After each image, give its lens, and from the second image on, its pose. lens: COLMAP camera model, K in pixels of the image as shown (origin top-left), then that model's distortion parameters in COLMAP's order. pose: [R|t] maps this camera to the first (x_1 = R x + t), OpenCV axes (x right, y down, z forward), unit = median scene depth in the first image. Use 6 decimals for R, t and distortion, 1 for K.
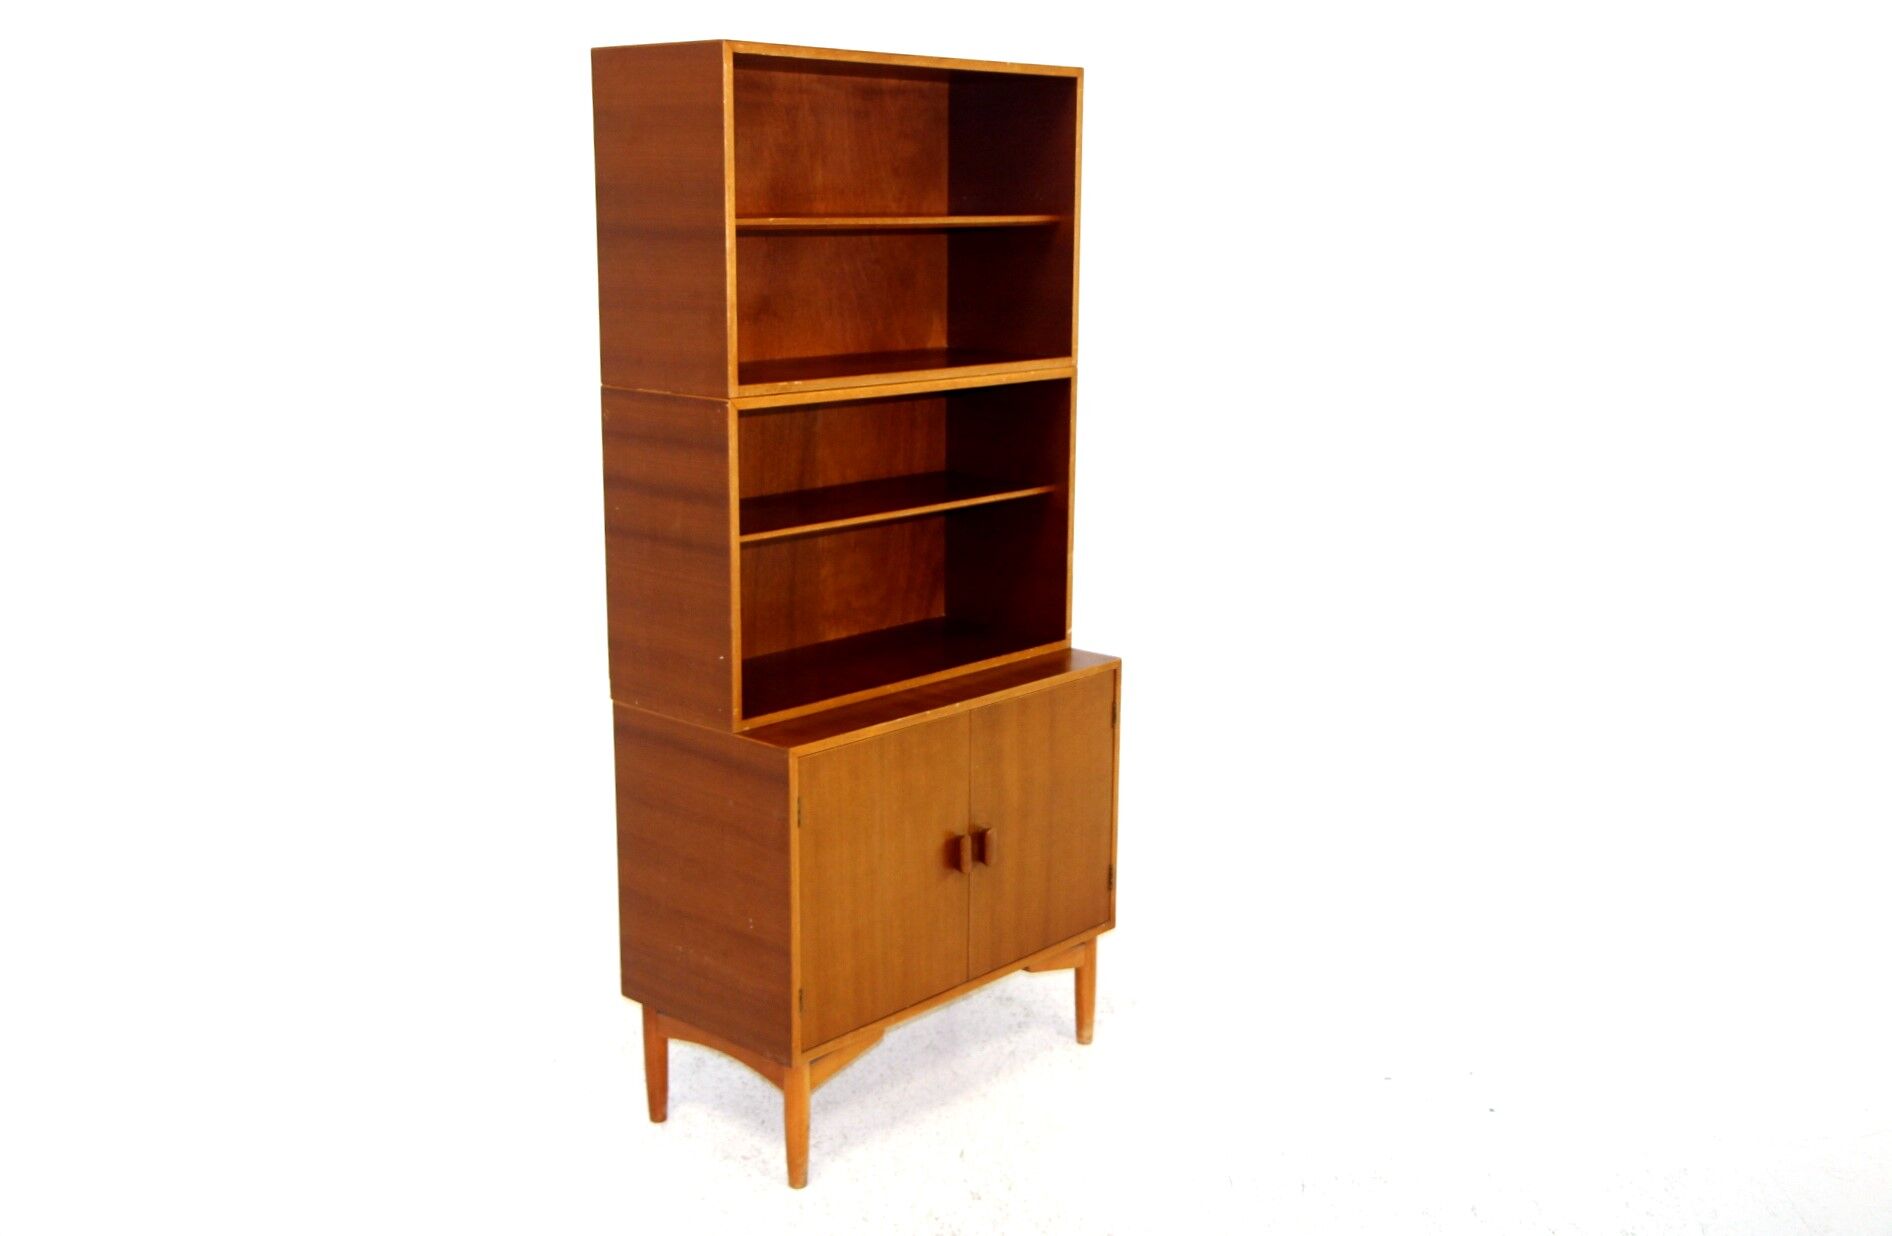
lens RADIAL K [[2021.4, 0, 916.9], [0, 2021.4, 611.9], [0, 0, 1]] dist [0.015844, 0.004400]
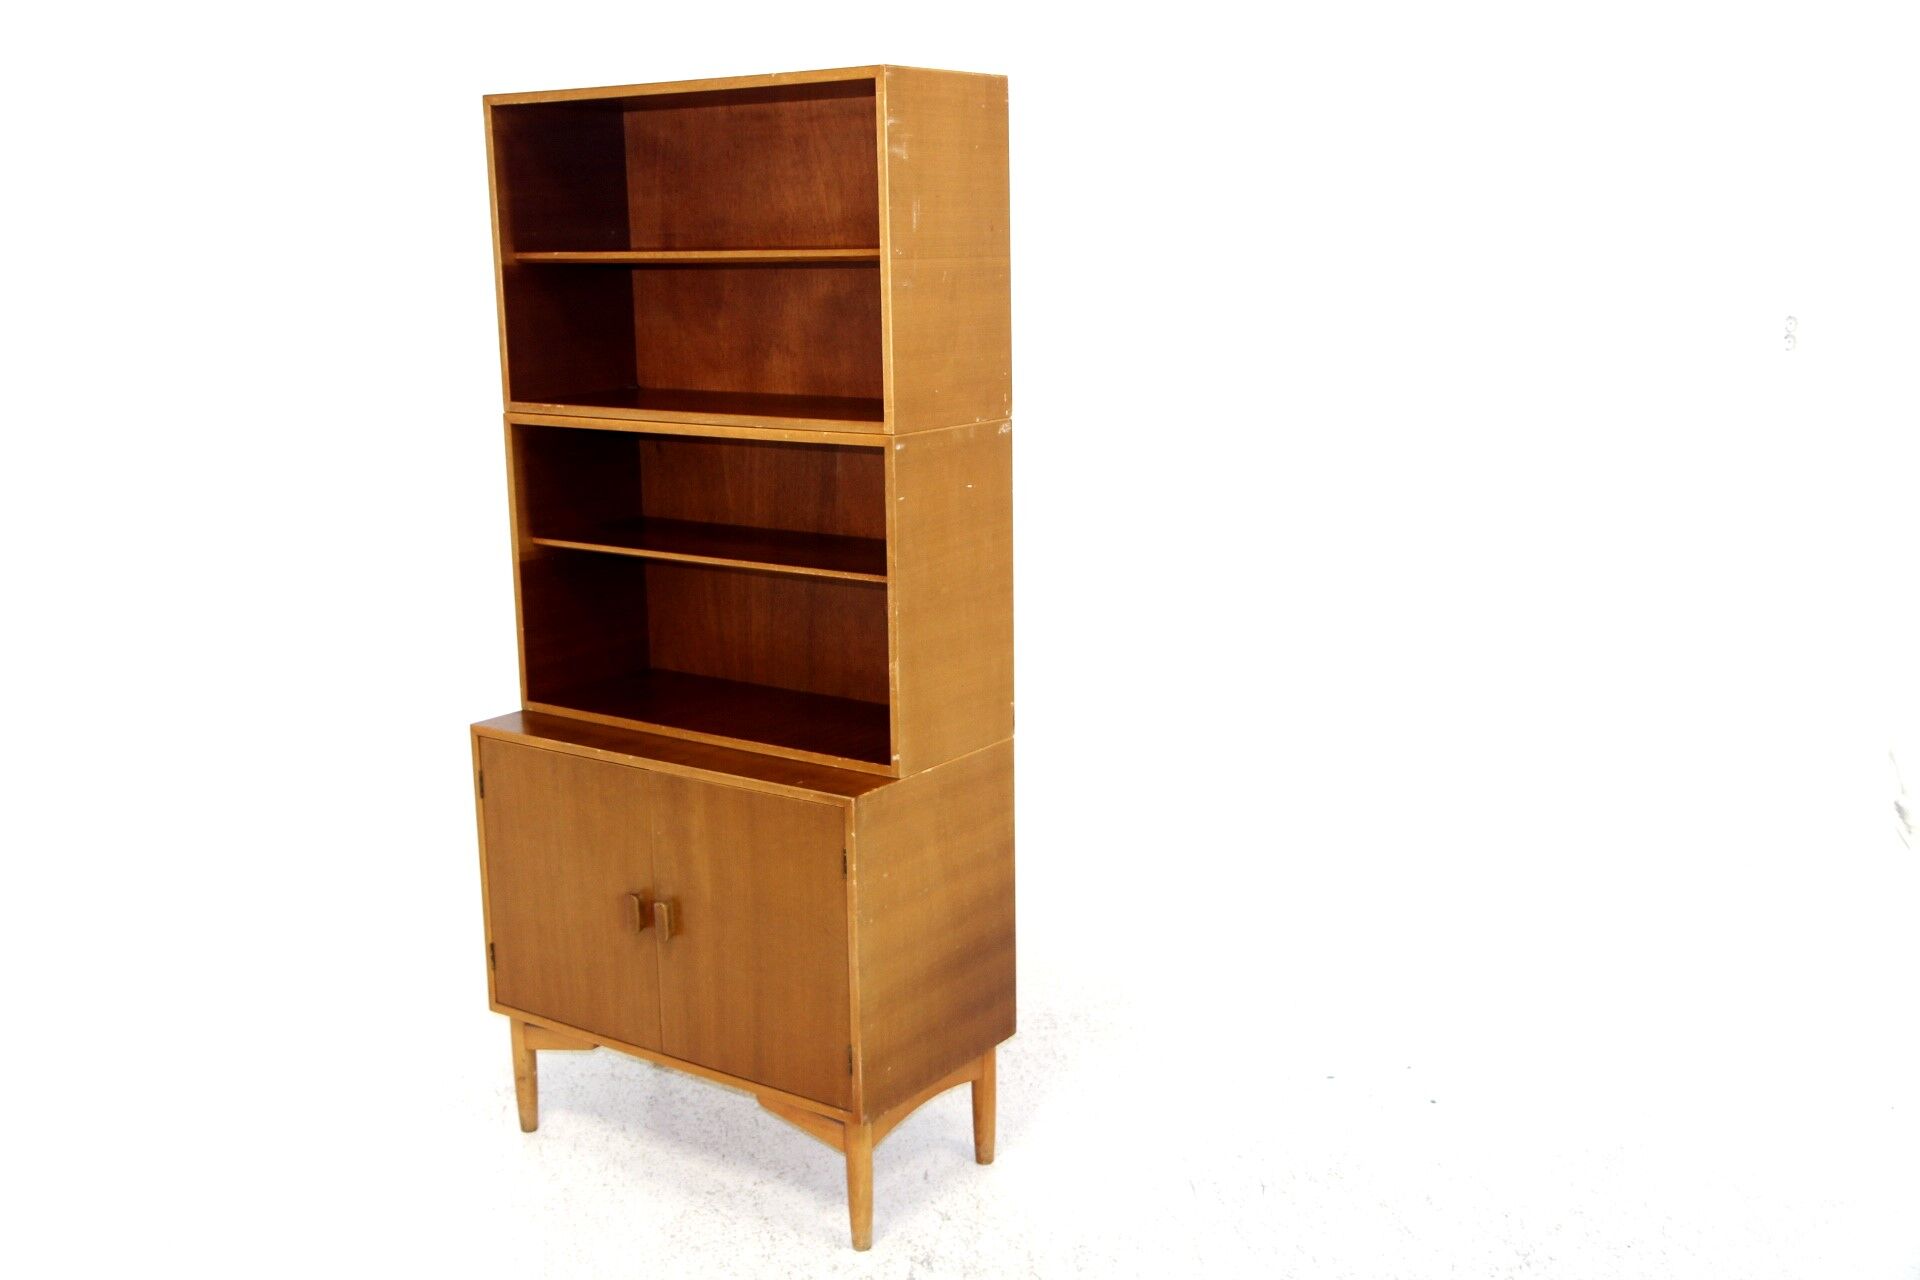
lens RADIAL K [[1914.1, 0, 901.9], [0, 1914.1, 644.0], [0, 0, 1]] dist [0.006994, 0.004053]
pose [[0.121965, 0.201139, -0.971940, 0.895362], [-0.185635, 0.966594, 0.176738, -0.188129], [0.975020, 0.158870, 0.155229, 0.955824]]
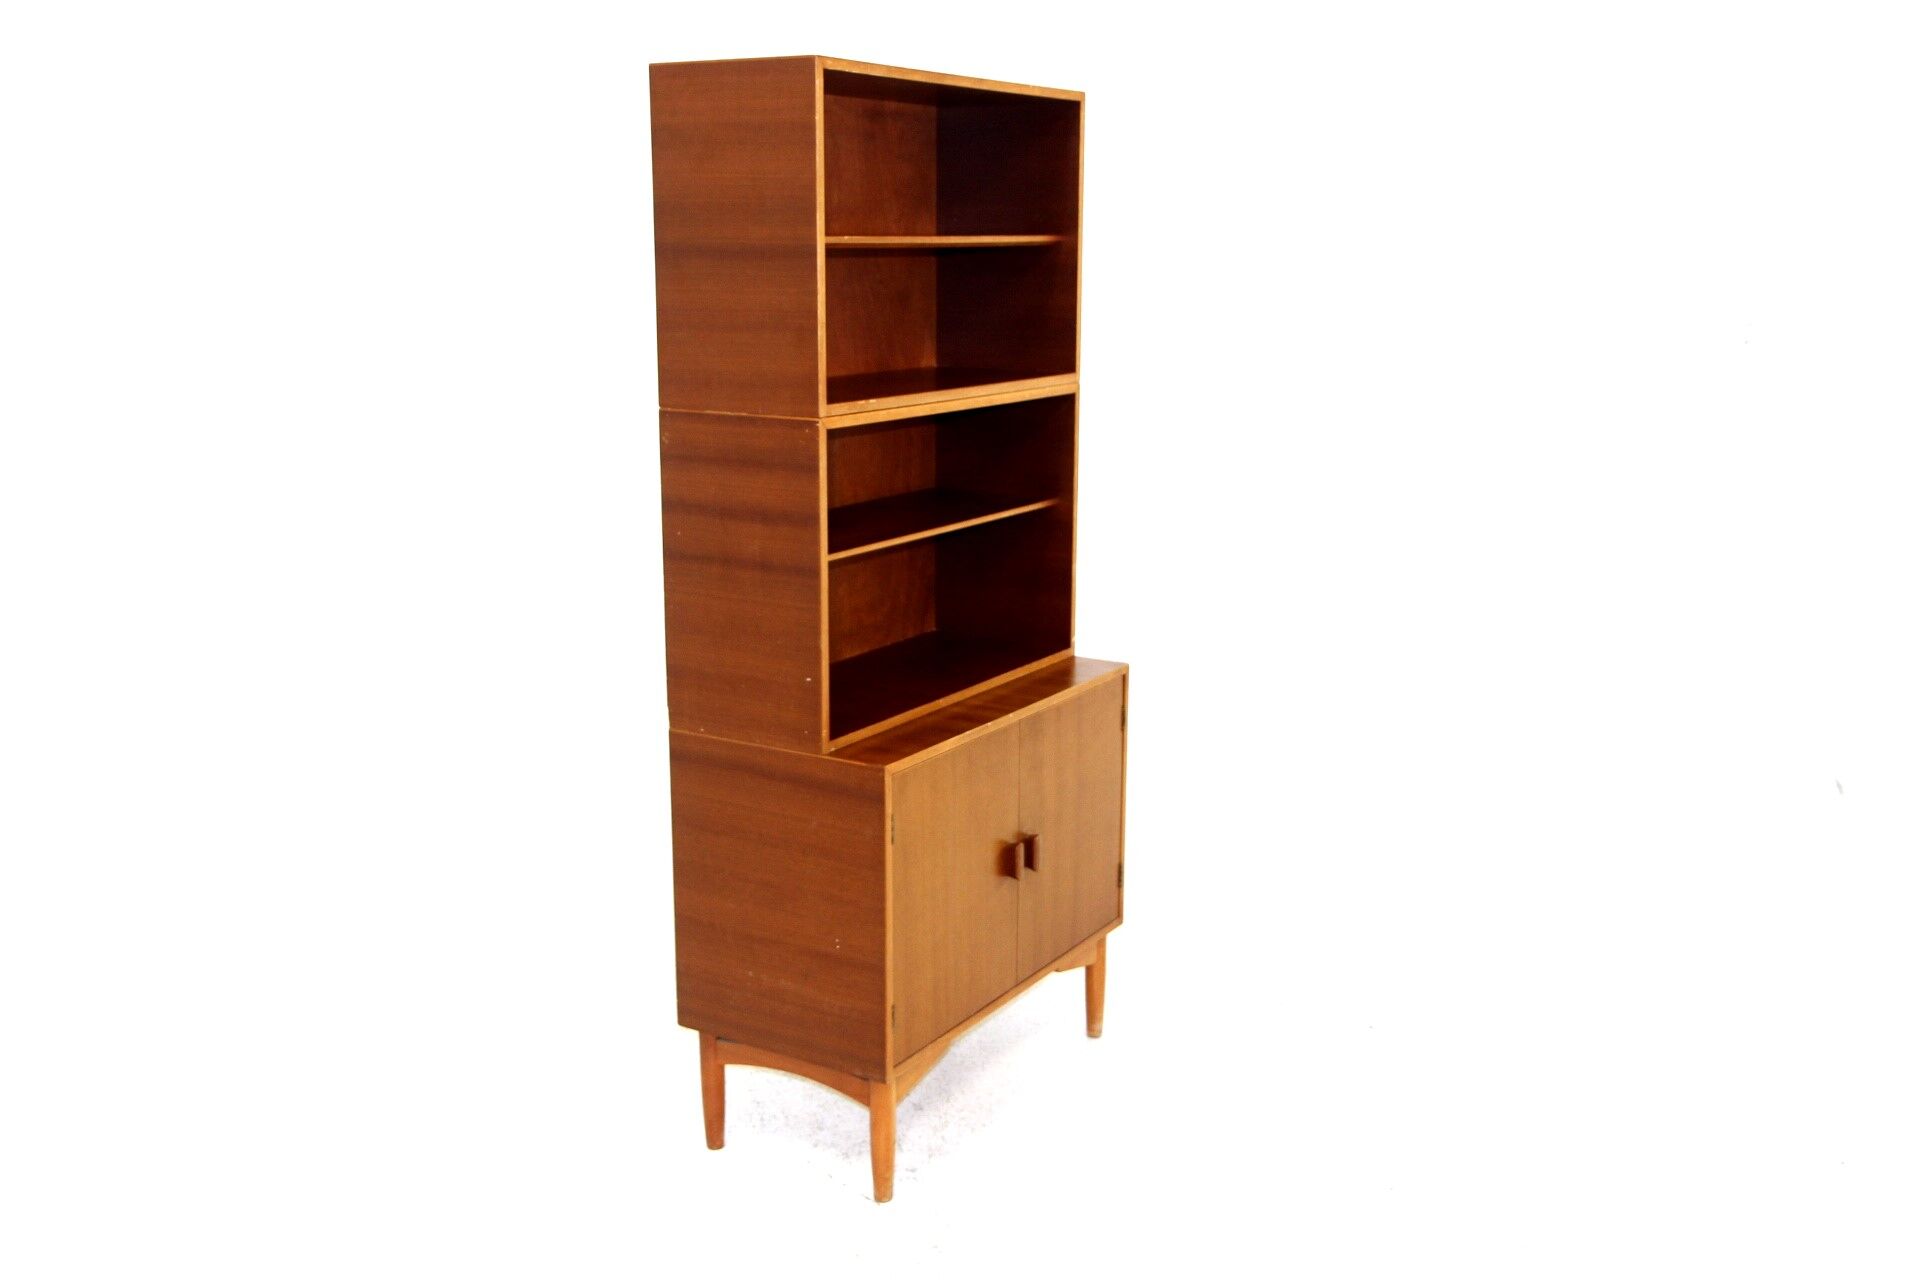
lens RADIAL K [[1914.1, 0, 901.9], [0, 1914.1, 644.0], [0, 0, 1]] dist [0.006994, 0.004053]
pose [[0.983275, -0.042055, 0.177206, -0.200409], [0.040865, 0.999111, 0.010364, -0.002243], [-0.177484, -0.002950, 0.984119, 0.059065]]
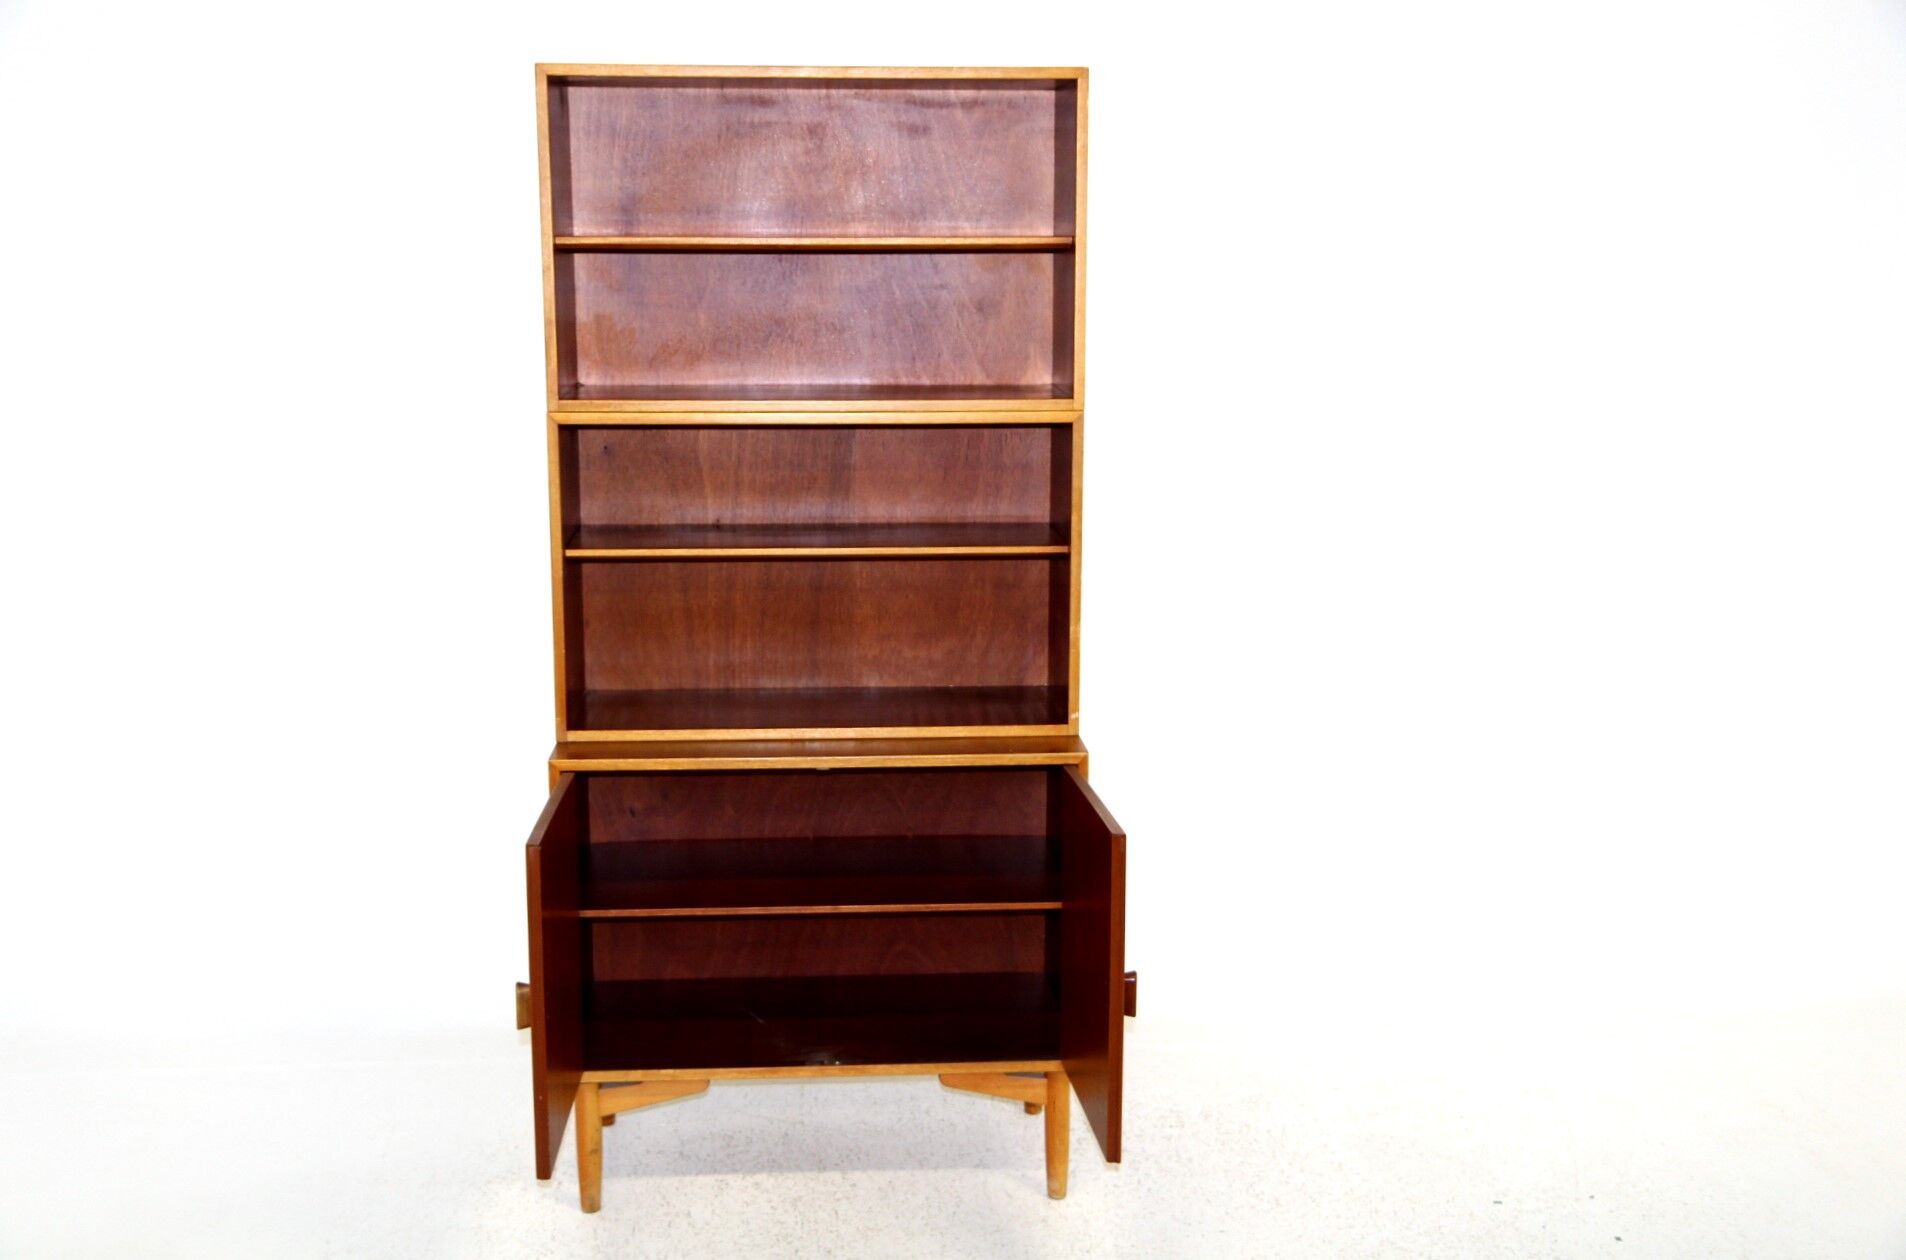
lens RADIAL K [[2169.3, 0, 953.0], [0, 2169.3, 630.0], [0, 0, 1]] dist [0.002995, -0.001507]
pose [[0.729702, 0.118646, -0.673392, 0.719356], [-0.137763, 0.990145, 0.025173, -0.046605], [0.669743, 0.074400, 0.738857, 0.301284]]
